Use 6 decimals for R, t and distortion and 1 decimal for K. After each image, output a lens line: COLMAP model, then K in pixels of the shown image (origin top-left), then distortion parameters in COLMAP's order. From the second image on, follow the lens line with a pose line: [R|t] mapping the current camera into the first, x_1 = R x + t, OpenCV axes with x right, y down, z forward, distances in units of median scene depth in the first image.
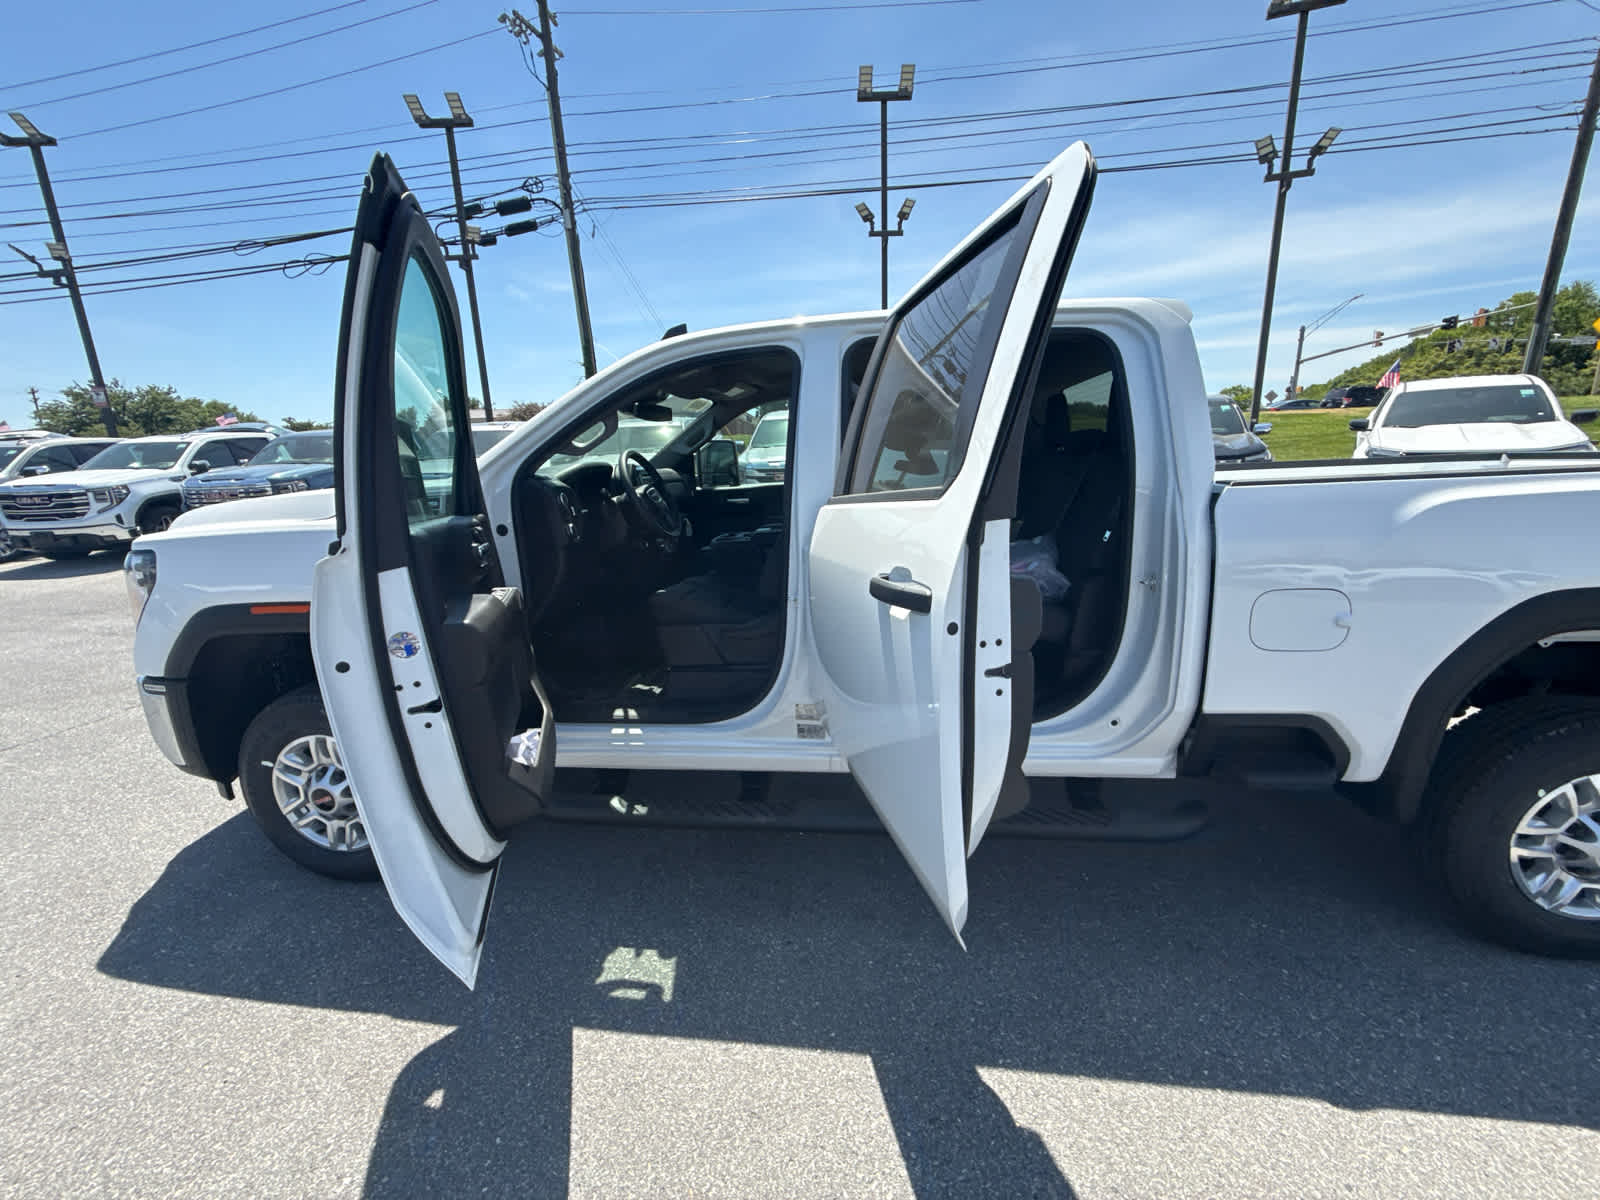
lens RADIAL K [[638.3, 0, 802.2], [0, 638.3, 600.6], [0, 0, 1]] dist [-0.000968, 0.000493]
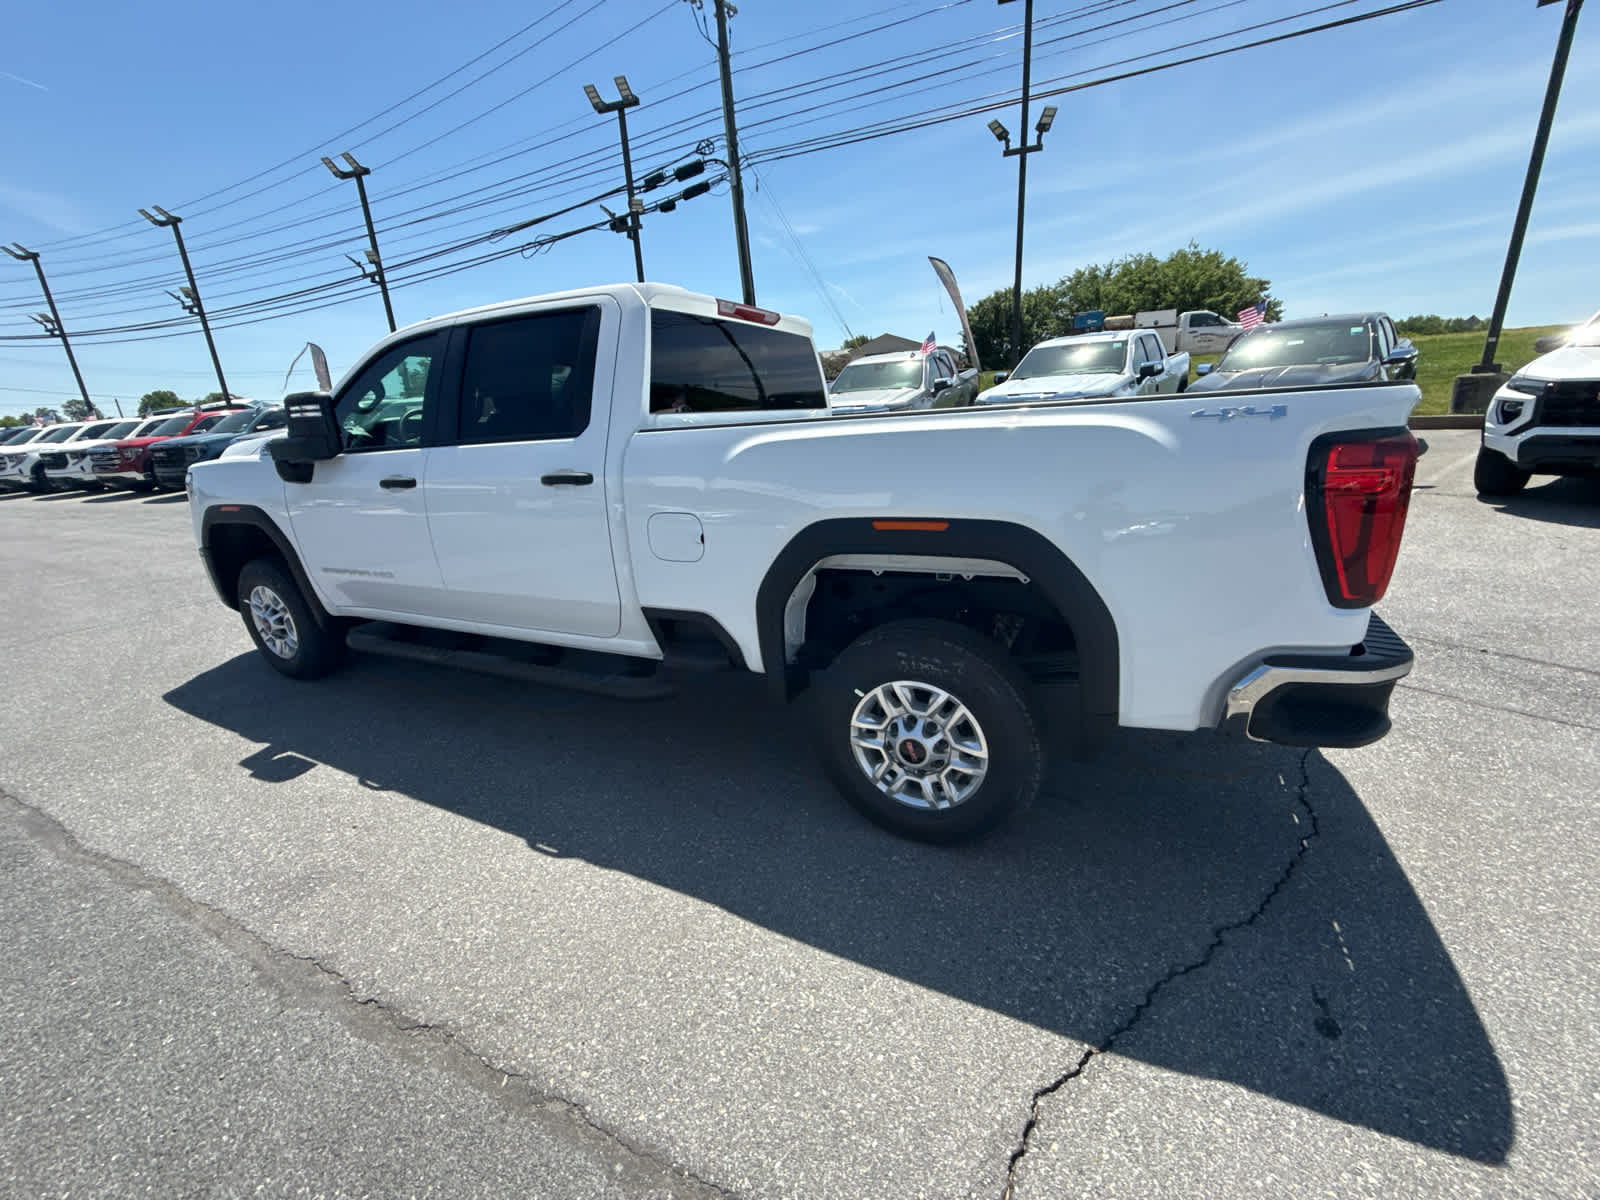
lens RADIAL K [[638.3, 0, 803.3], [0, 638.3, 604.9], [0, 0, 1]] dist [-0.000968, 0.000493]
pose [[0.942590, 0.080974, -0.323987, 0.194707], [-0.052183, 0.993954, 0.096603, 0.003893], [0.329850, -0.074150, 0.941117, -0.020221]]
